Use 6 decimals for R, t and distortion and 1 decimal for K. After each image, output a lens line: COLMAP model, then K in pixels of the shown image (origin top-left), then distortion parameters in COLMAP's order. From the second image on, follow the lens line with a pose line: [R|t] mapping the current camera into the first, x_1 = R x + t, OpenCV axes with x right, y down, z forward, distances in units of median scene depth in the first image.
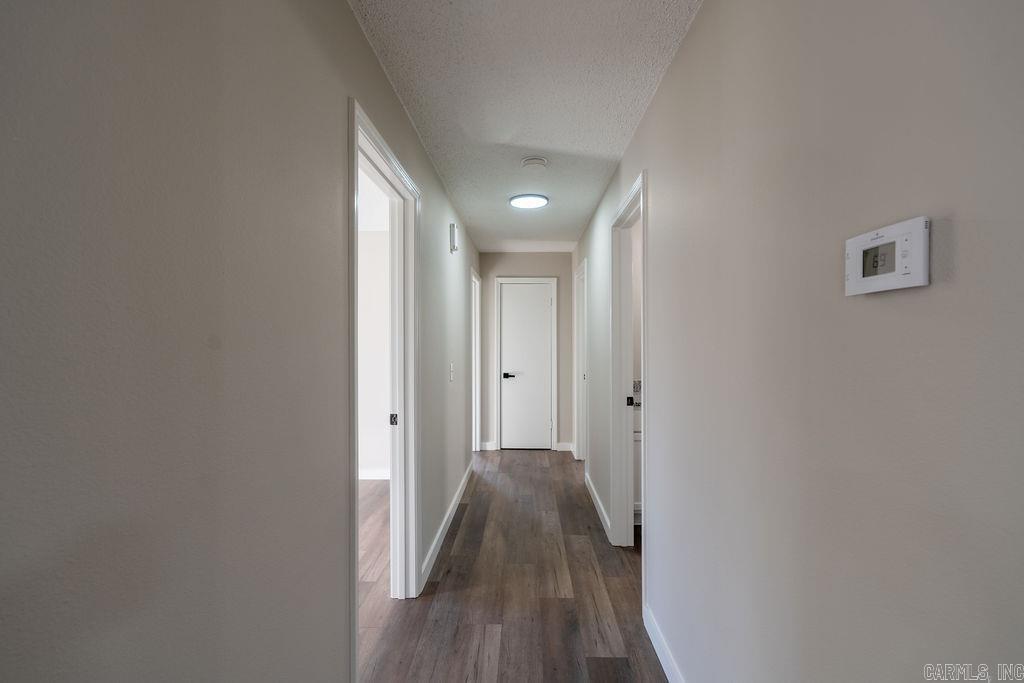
lens RADIAL K [[451.3, 0, 514.8], [0, 451.3, 339.5], [0, 0, 1]] dist [-0.016999, 0.000139]
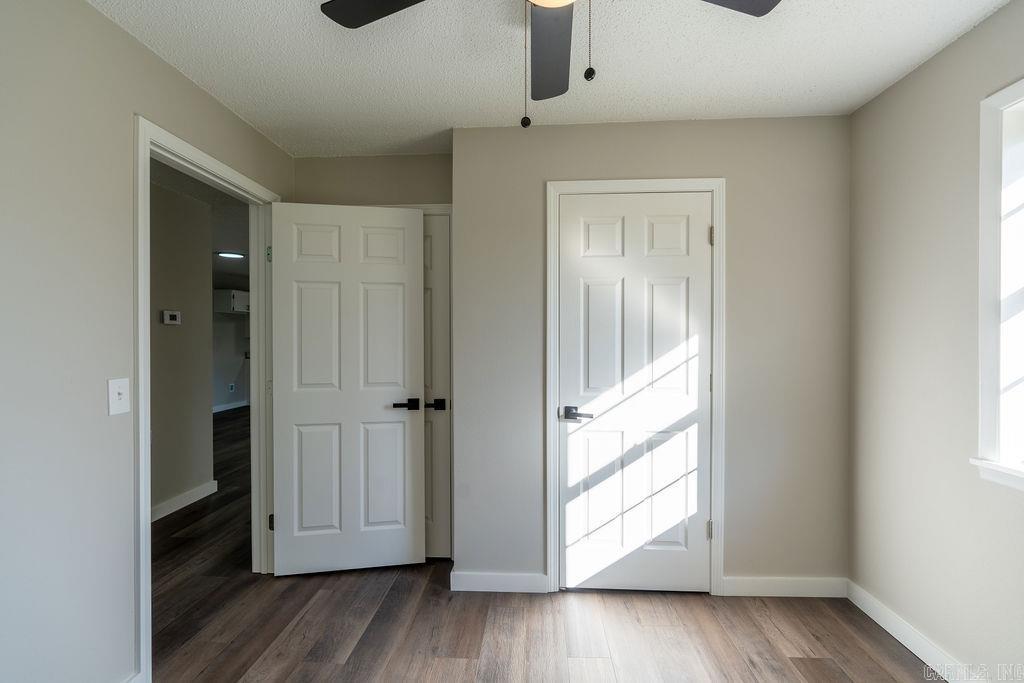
lens RADIAL K [[458.8, 0, 512.0], [0, 458.8, 341.5], [0, 0, 1]] dist [-0.008113, 0.001363]
pose [[-0.999789, -0.000198, 0.020545, -2.918768], [-0.000082, 0.999984, 0.005650, 0.052987], [-0.020546, 0.005647, -0.999773, 5.751769]]
